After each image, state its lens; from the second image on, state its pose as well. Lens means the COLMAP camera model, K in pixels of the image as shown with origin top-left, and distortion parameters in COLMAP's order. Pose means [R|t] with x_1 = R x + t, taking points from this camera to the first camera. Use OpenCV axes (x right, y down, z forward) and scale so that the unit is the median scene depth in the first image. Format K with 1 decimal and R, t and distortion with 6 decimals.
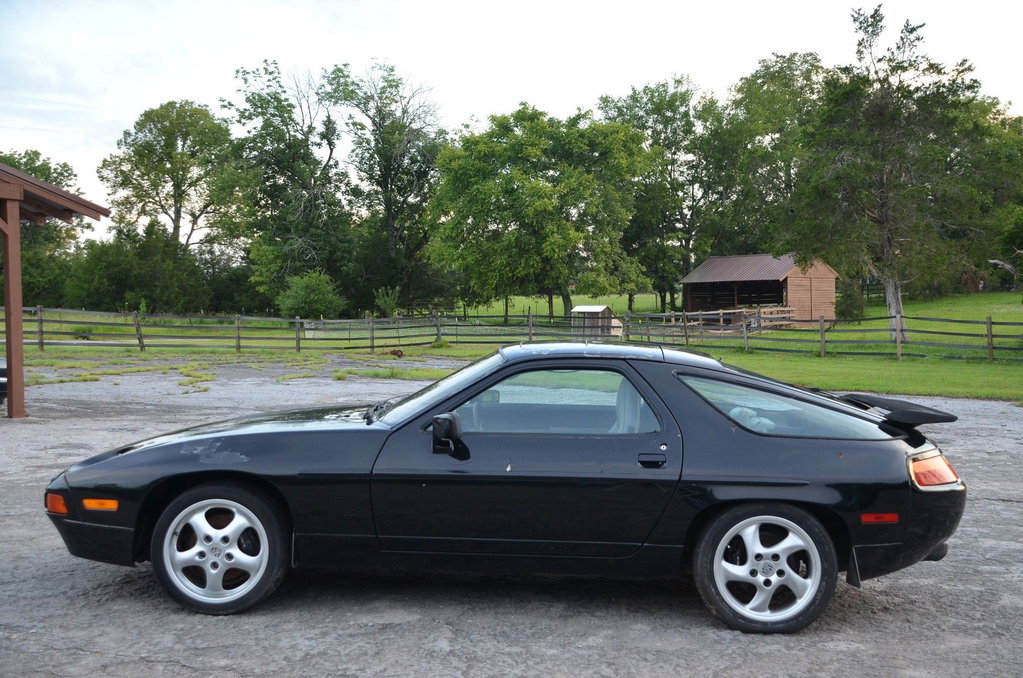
lens RADIAL K [[1160.7, 0, 513.6], [0, 1160.7, 356.6], [0, 0, 1]] dist [0.029017, 0.405276]
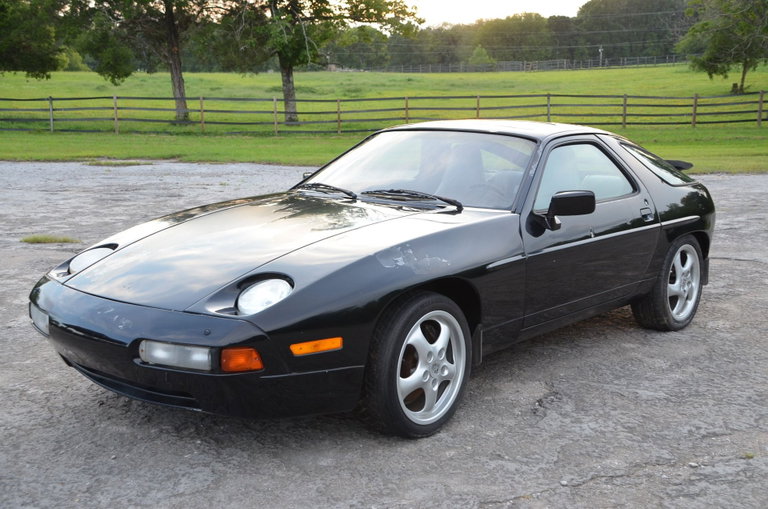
lens RADIAL K [[891.0, 0, 386.5], [0, 891.0, 262.7], [0, 0, 1]] dist [0.040137, 0.389579]
pose [[0.614476, -0.150258, 0.774495, -0.741608], [0.032674, 0.985700, 0.165311, -0.025994], [-0.788259, -0.076274, 0.610598, 0.570943]]
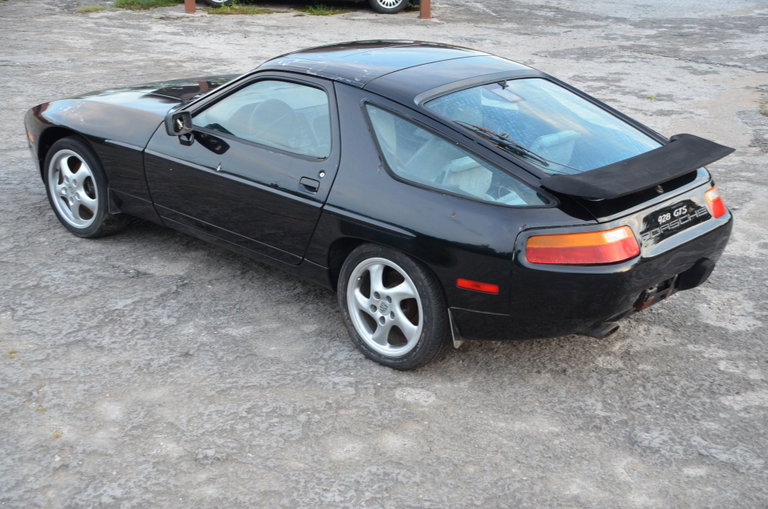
lens RADIAL K [[1014.2, 0, 393.5], [0, 1014.2, 257.4], [0, 0, 1]] dist [0.128357, 0.443572]
pose [[0.786706, 0.221350, -0.576280, 0.661666], [-0.038135, 0.949149, 0.312510, -0.126888], [0.616149, -0.223877, 0.755142, 0.307559]]
